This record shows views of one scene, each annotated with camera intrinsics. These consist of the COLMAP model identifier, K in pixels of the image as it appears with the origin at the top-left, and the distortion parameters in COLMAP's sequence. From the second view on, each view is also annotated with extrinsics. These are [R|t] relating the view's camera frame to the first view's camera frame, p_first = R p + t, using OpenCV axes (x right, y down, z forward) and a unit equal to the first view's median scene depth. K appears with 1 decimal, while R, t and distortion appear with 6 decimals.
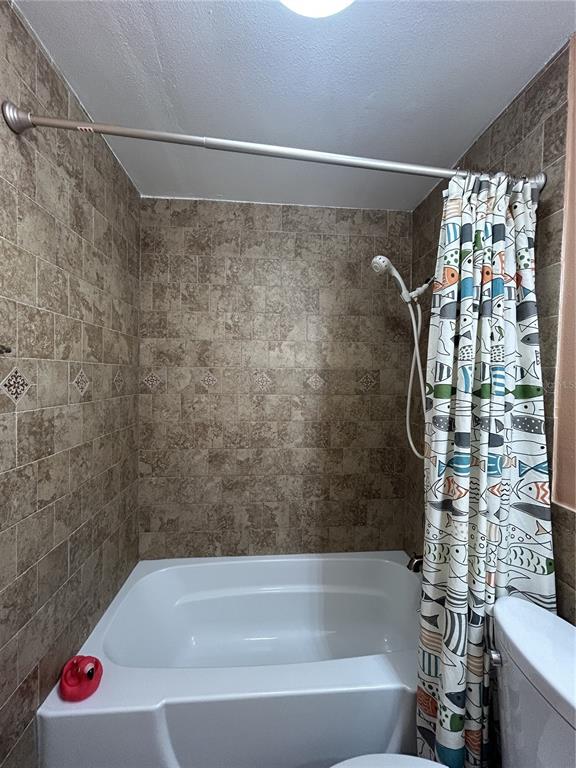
lens RADIAL K [[309.1, 0, 291.4], [0, 309.1, 385.1], [0, 0, 1]] dist [0.003442, -0.000560]
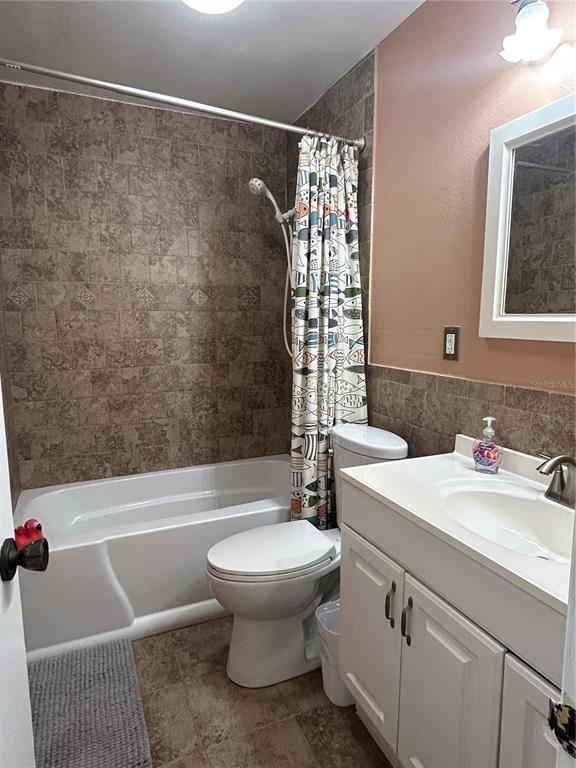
lens RADIAL K [[468.7, 0, 289.5], [0, 468.7, 389.1], [0, 0, 1]] dist [-0.002089, 0.006720]
pose [[0.946104, -0.065167, 0.317239, -0.153428], [0.026902, 0.991975, 0.123541, 0.107171], [-0.322744, -0.108349, 0.940264, -0.588289]]
